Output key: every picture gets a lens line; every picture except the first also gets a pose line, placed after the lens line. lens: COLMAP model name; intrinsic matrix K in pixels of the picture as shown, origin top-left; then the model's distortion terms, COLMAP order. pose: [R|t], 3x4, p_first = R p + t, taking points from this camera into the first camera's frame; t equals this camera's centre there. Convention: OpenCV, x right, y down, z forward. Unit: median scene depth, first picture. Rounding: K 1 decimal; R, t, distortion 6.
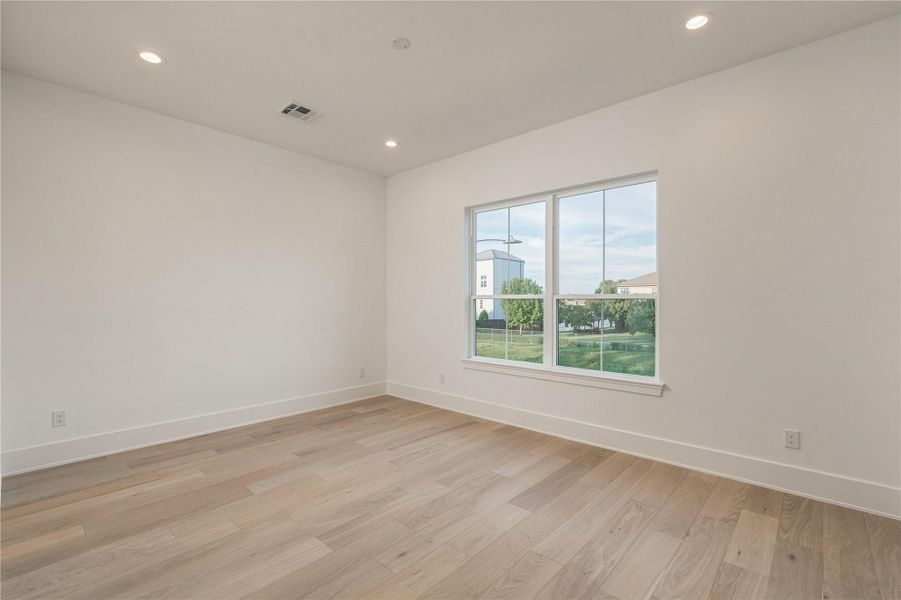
lens RADIAL K [[408.1, 0, 451.7], [0, 408.1, 300.8], [0, 0, 1]] dist [-0.002047, 0.000342]
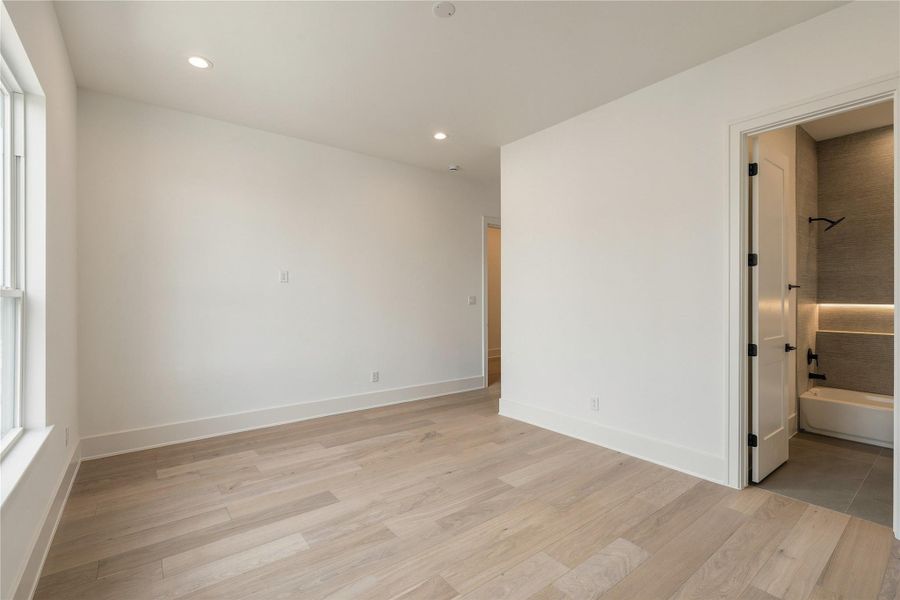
lens RADIAL K [[407.7, 0, 451.2], [0, 407.7, 300.8], [0, 0, 1]] dist [-0.002047, 0.000342]
pose [[-0.985280, -0.000376, 0.170949, -0.302468], [-0.000162, 0.999999, 0.001263, 0.002456], [-0.170949, 0.001217, -0.985279, 1.949030]]
